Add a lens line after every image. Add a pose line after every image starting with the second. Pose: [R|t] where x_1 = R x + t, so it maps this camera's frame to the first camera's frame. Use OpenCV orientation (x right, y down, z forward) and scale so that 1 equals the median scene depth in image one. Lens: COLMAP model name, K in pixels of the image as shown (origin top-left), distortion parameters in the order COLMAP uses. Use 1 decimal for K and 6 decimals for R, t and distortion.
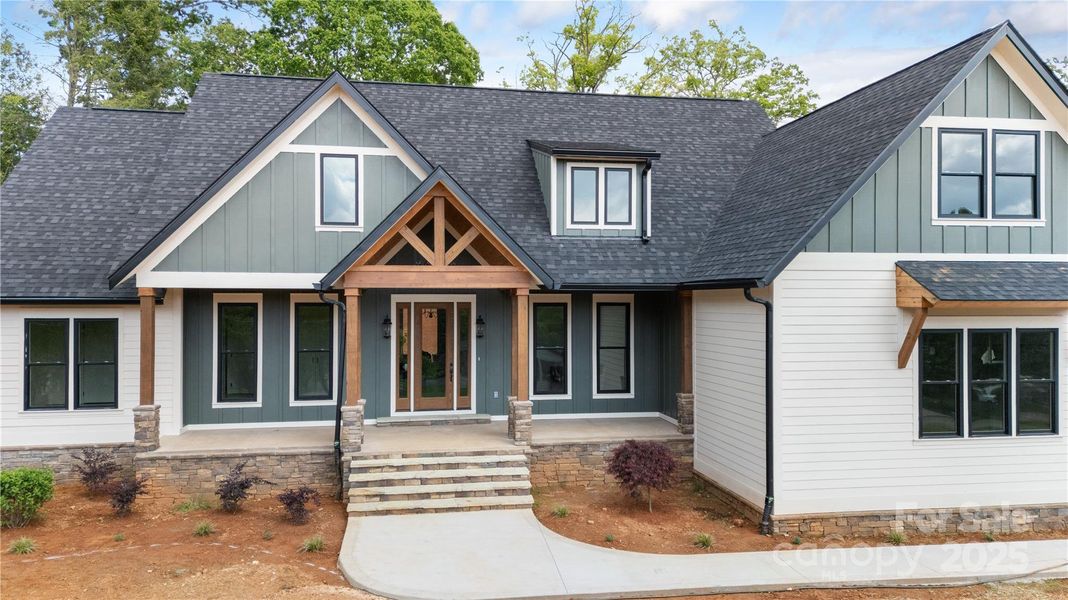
lens RADIAL K [[794.3, 0, 538.9], [0, 794.3, 296.7], [0, 0, 1]] dist [0.066063, -0.024155]
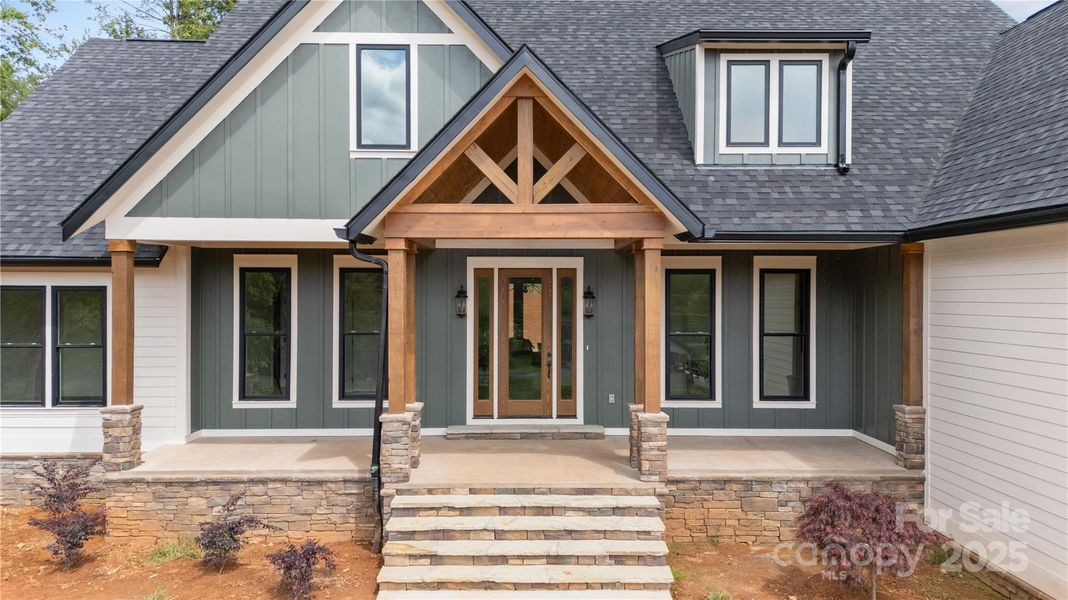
lens RADIAL K [[794.3, 0, 532.8], [0, 794.3, 303.7], [0, 0, 1]] dist [0.066063, -0.024155]
pose [[0.987872, 0.004221, -0.155215, -0.015388], [-0.001243, 0.999813, 0.019277, 0.027965], [0.155267, -0.018850, 0.987693, 0.321983]]
